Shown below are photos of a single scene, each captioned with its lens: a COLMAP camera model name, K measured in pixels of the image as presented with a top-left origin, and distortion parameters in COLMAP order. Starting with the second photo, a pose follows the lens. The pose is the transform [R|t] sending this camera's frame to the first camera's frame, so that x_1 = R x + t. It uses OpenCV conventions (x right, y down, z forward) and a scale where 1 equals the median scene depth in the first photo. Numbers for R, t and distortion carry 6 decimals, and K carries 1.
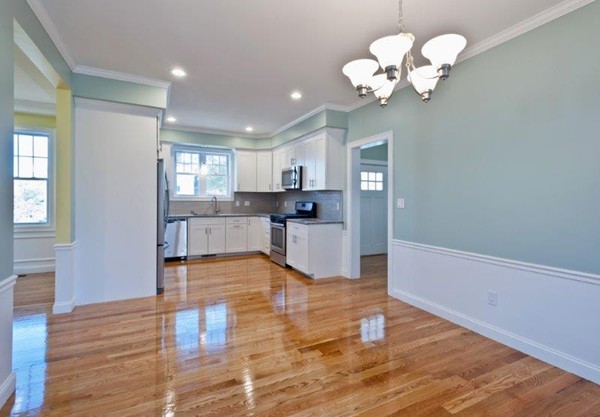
lens RADIAL K [[304.2, 0, 314.7], [0, 304.2, 197.7], [0, 0, 1]] dist [0.043209, -0.001607]
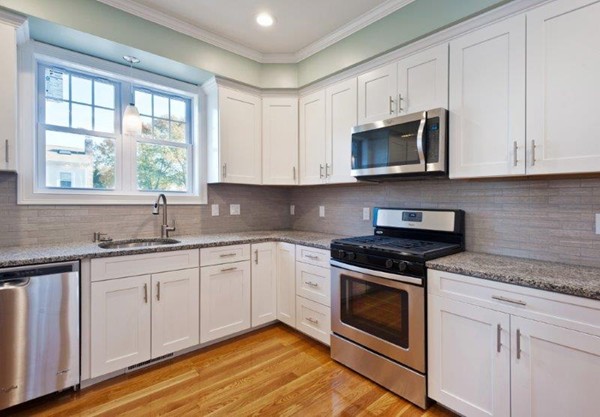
lens RADIAL K [[304.2, 0, 314.6], [0, 304.2, 198.4], [0, 0, 1]] dist [0.043209, -0.001607]
pose [[0.967330, 0.005834, 0.253453, -0.249103], [-0.006565, 0.999976, 0.002038, 0.000445], [-0.253435, -0.003635, 0.967346, 0.592171]]
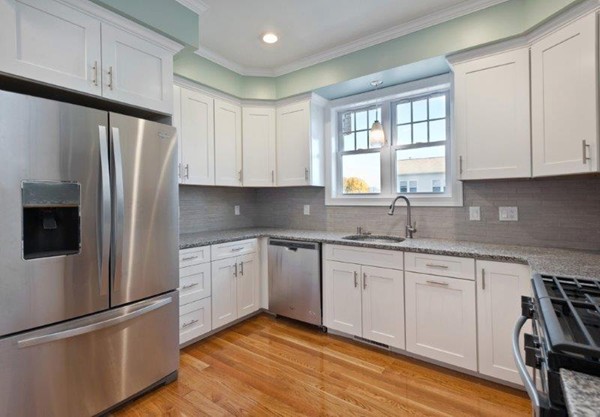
lens RADIAL K [[304.2, 0, 286.1], [0, 304.2, 201.7], [0, 0, 1]] dist [0.043209, -0.001607]
pose [[0.429644, -0.007211, -0.902970, -0.021383], [0.012380, 0.999921, -0.002095, 0.003547], [0.902913, -0.010279, 0.429699, 0.709266]]
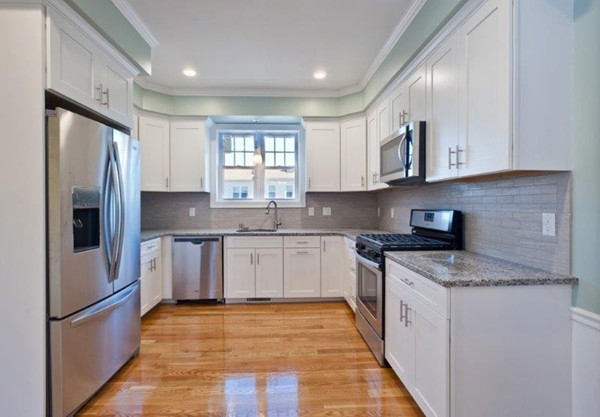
lens RADIAL K [[304.2, 0, 303.1], [0, 304.2, 210.3], [0, 0, 1]] dist [0.043209, -0.001607]
pose [[0.910964, -0.001919, -0.412481, -0.018539], [0.012499, 0.999658, 0.022954, 0.002303], [0.412296, -0.026066, 0.910677, 0.484075]]
